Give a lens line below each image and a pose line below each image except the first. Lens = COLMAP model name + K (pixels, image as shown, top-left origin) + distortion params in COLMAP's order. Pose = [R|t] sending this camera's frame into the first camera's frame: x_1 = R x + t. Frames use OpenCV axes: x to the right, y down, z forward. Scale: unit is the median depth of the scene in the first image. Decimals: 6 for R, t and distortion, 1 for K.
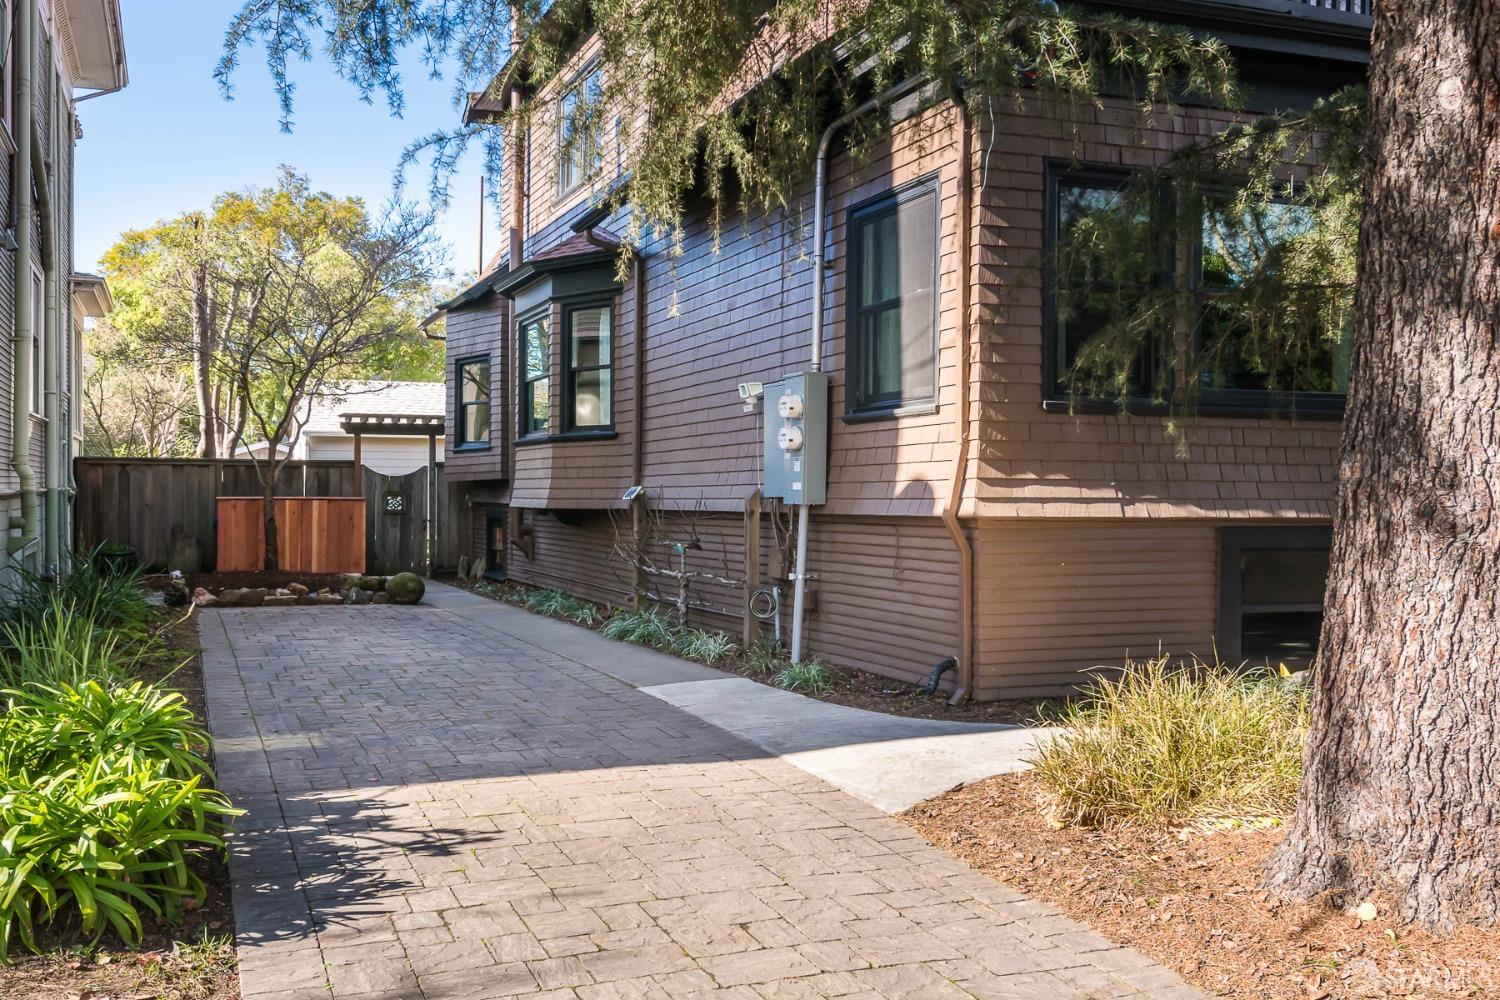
lens RADIAL K [[1253.8, 0, 748.1], [0, 1253.8, 491.6], [0, 0, 1]] dist [0.026563, -0.017855]
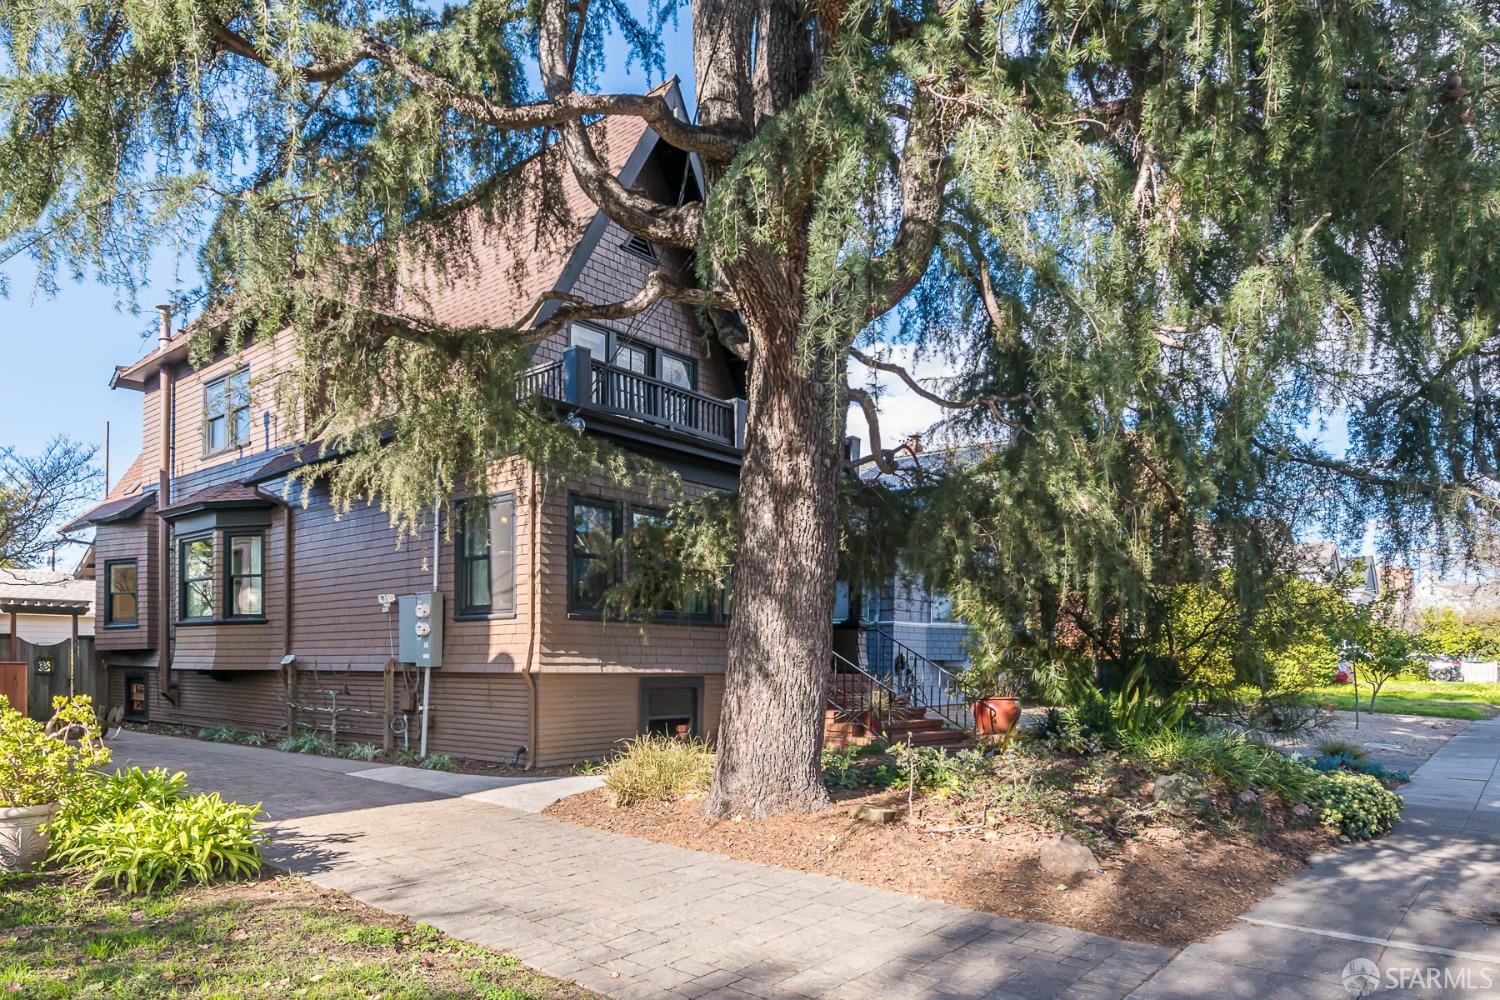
lens RADIAL K [[3551.9, 0, 750.6], [0, 3551.9, 500.2], [0, 0, 1]] dist [0.068317, 0.000000]
pose [[0.769054, 0.027808, 0.638579, -3.068701], [-0.005717, 0.999312, -0.036631, -0.047004], [-0.639158, 0.024521, 0.768684, -3.426435]]
